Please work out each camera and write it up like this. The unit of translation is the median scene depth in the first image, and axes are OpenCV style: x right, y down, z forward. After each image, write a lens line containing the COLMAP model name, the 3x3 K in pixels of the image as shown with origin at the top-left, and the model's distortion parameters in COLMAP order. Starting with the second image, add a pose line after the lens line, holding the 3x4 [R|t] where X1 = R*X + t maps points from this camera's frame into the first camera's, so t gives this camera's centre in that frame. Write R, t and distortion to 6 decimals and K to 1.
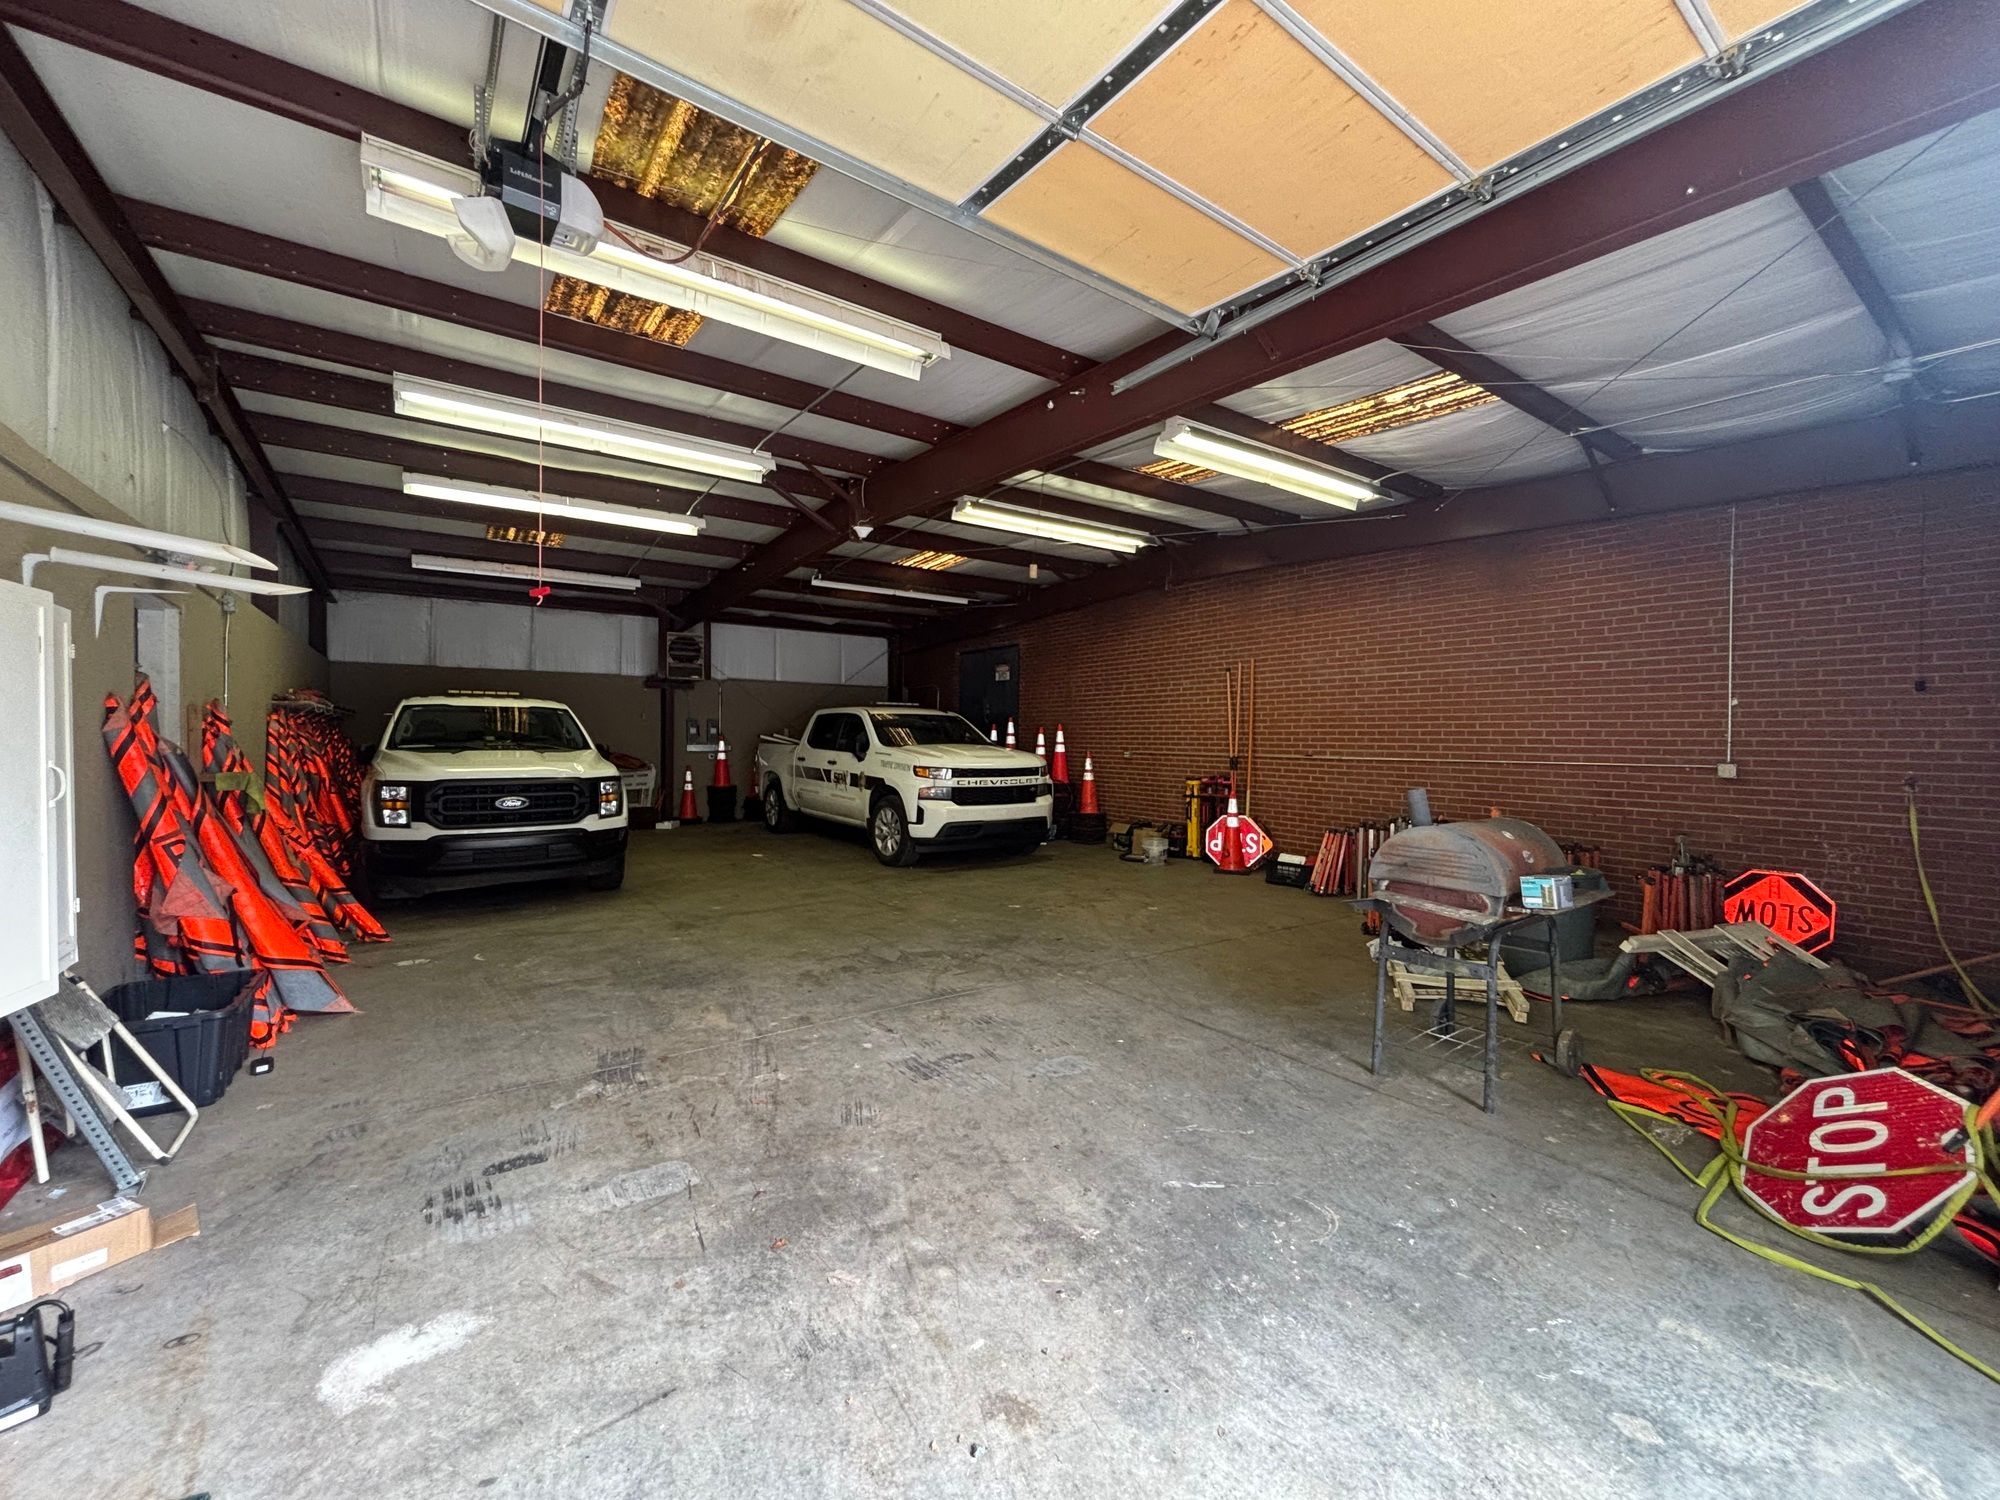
lens RADIAL K [[809.3, 0, 1000.0], [0, 809.3, 750.0], [0, 0, 1]] dist [-0.001283, -0.000423]
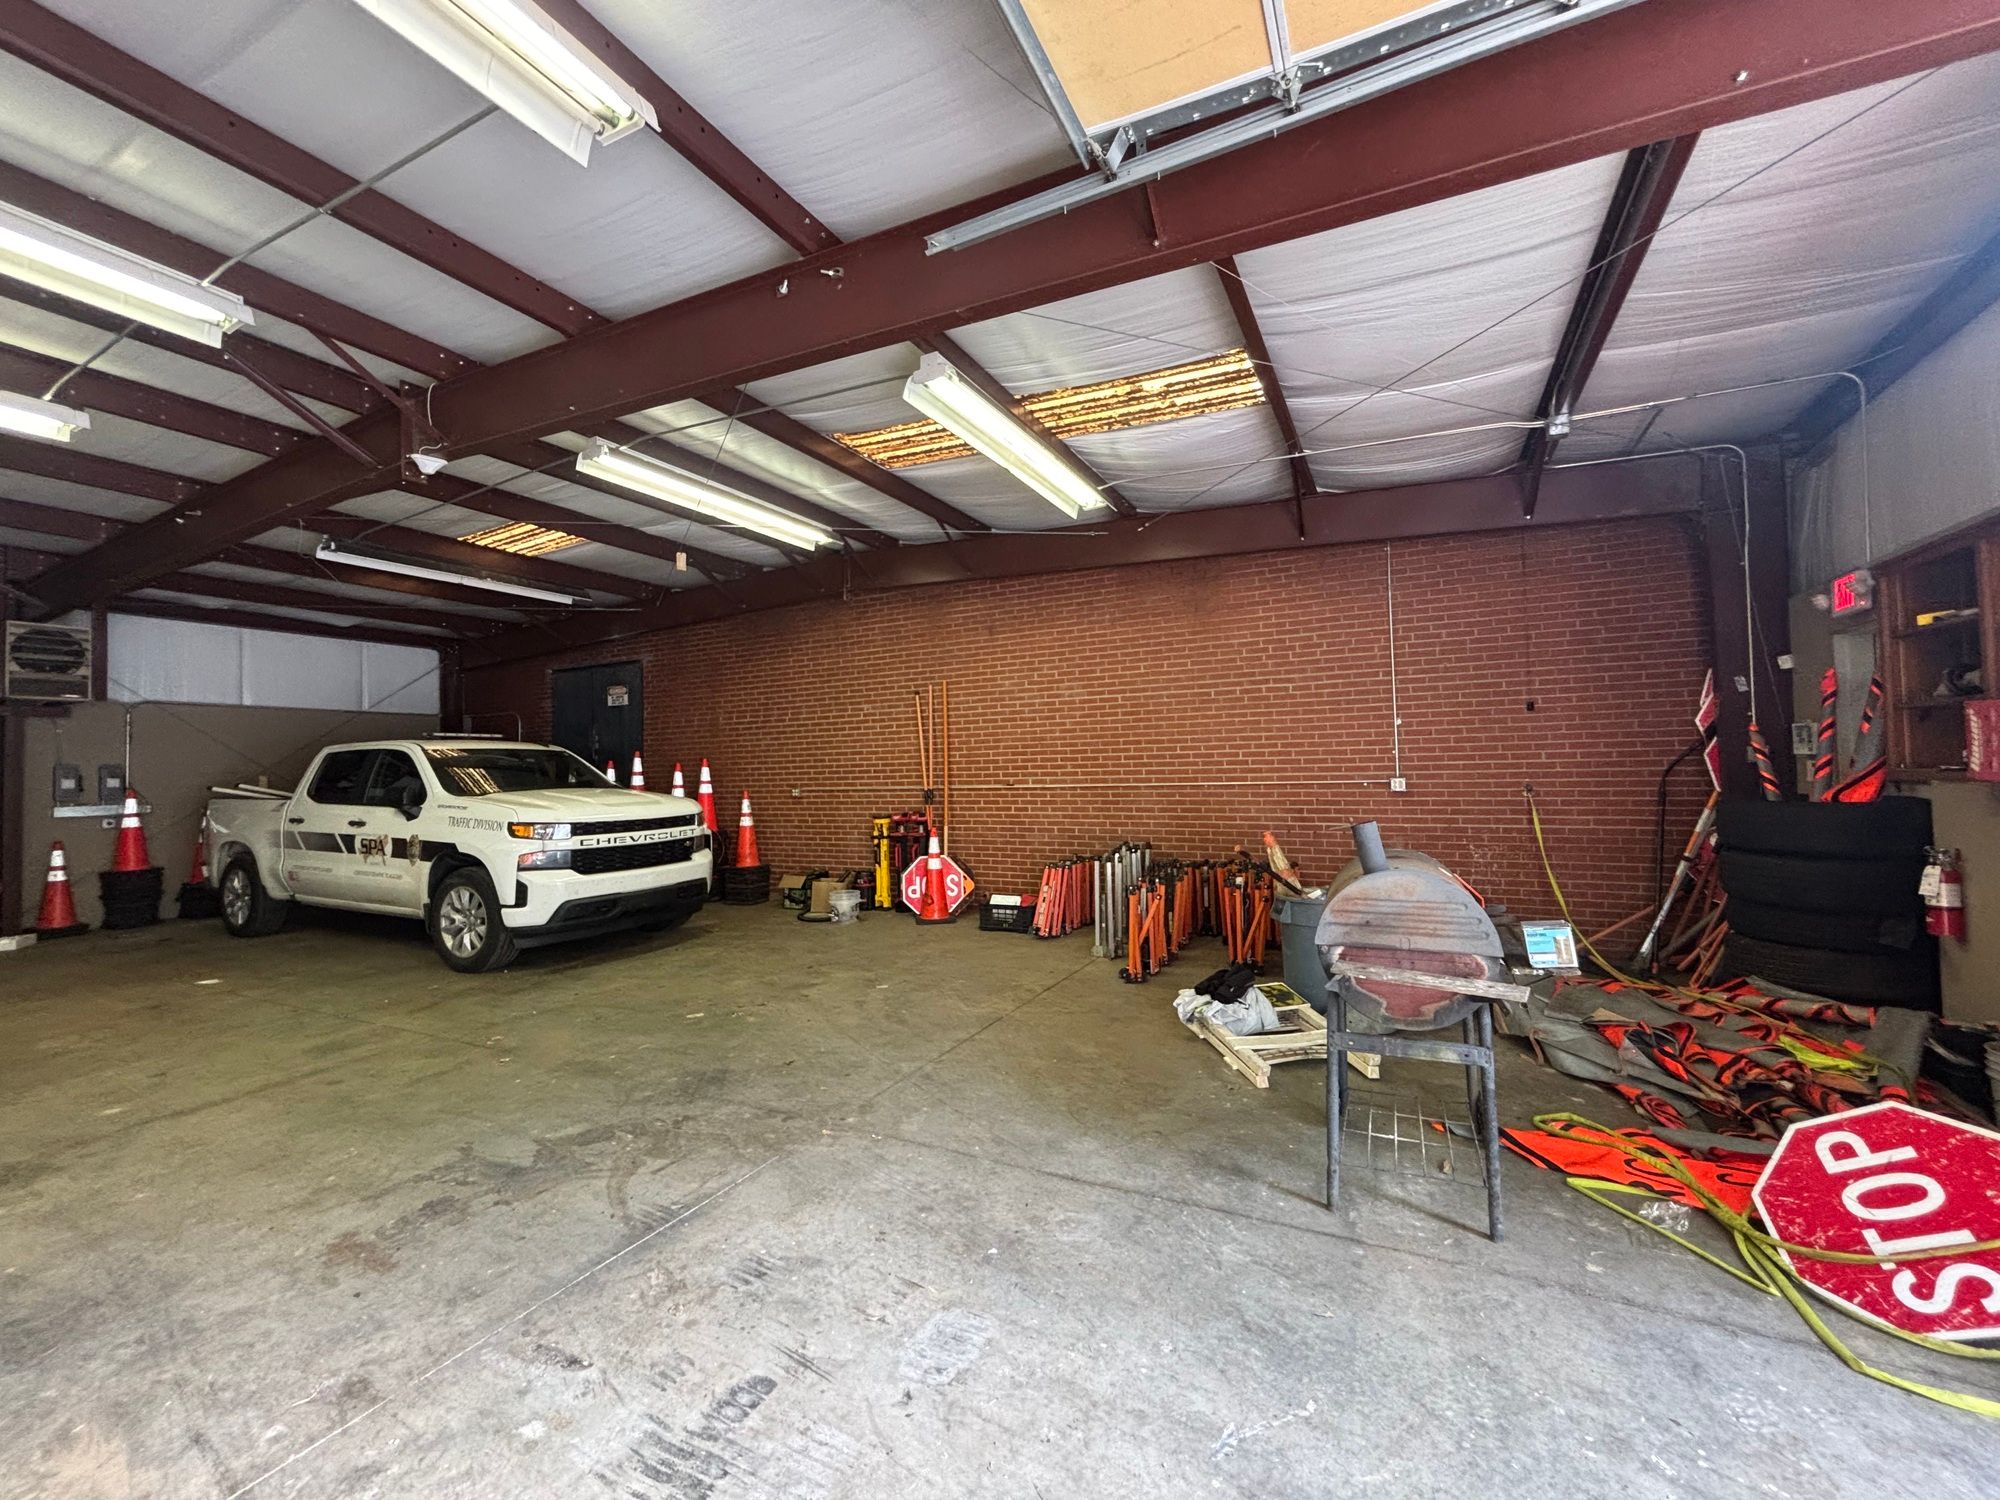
lens RADIAL K [[809.3, 0, 1000.0], [0, 809.3, 750.0], [0, 0, 1]] dist [-0.001283, -0.000423]
pose [[0.883318, -0.018931, 0.468391, -0.072336], [0.038432, 0.998745, -0.032111, -0.005069], [-0.467196, 0.046365, 0.882937, 0.230156]]
